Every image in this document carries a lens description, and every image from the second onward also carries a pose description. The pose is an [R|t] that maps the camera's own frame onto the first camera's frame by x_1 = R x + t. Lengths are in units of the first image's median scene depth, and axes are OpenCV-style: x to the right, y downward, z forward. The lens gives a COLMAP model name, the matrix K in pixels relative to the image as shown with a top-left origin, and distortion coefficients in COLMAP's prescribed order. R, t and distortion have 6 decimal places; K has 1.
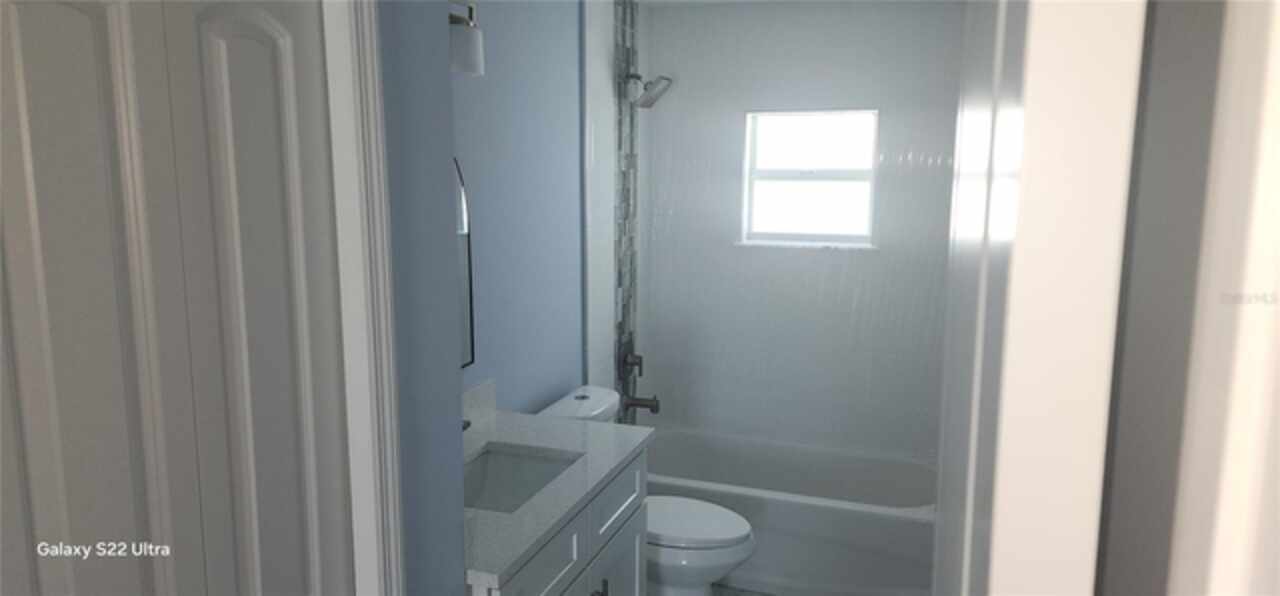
lens RADIAL K [[845.6, 0, 628.8], [0, 845.6, 292.0], [0, 0, 1]] dist [0.114284, -0.109519]
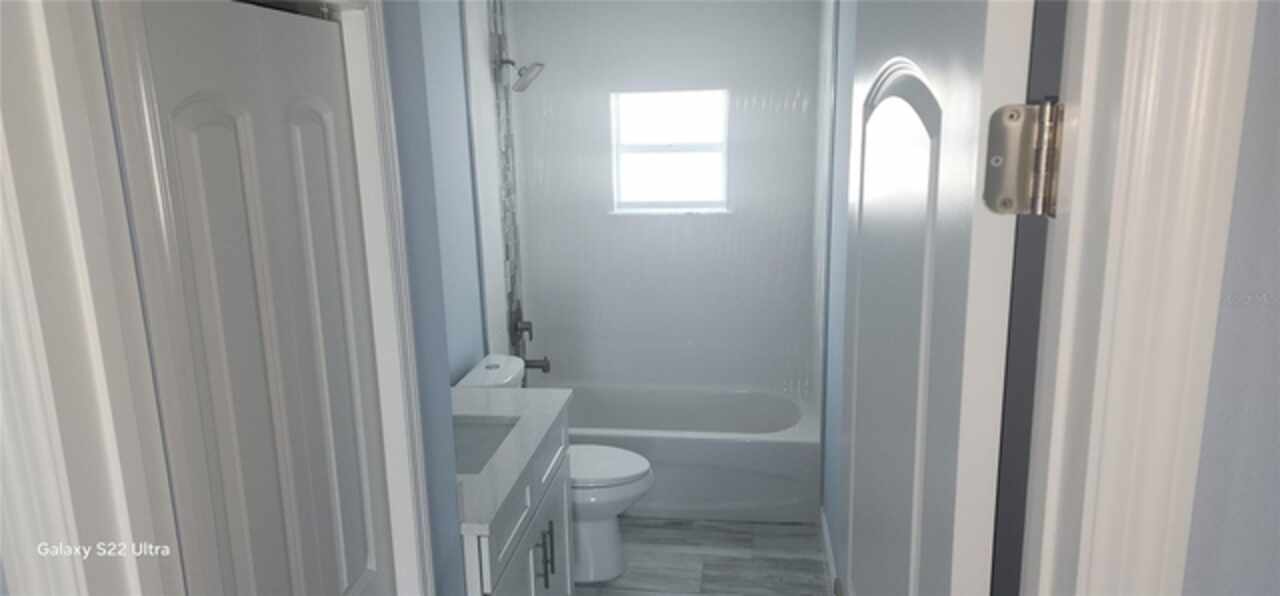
lens RADIAL K [[845.6, 0, 628.8], [0, 845.6, 292.0], [0, 0, 1]] dist [0.114284, -0.109519]
pose [[0.978625, -0.071067, 0.192986, -0.071578], [0.058965, 0.995958, 0.067750, -0.029891], [-0.197021, -0.054922, 0.978860, -0.091347]]
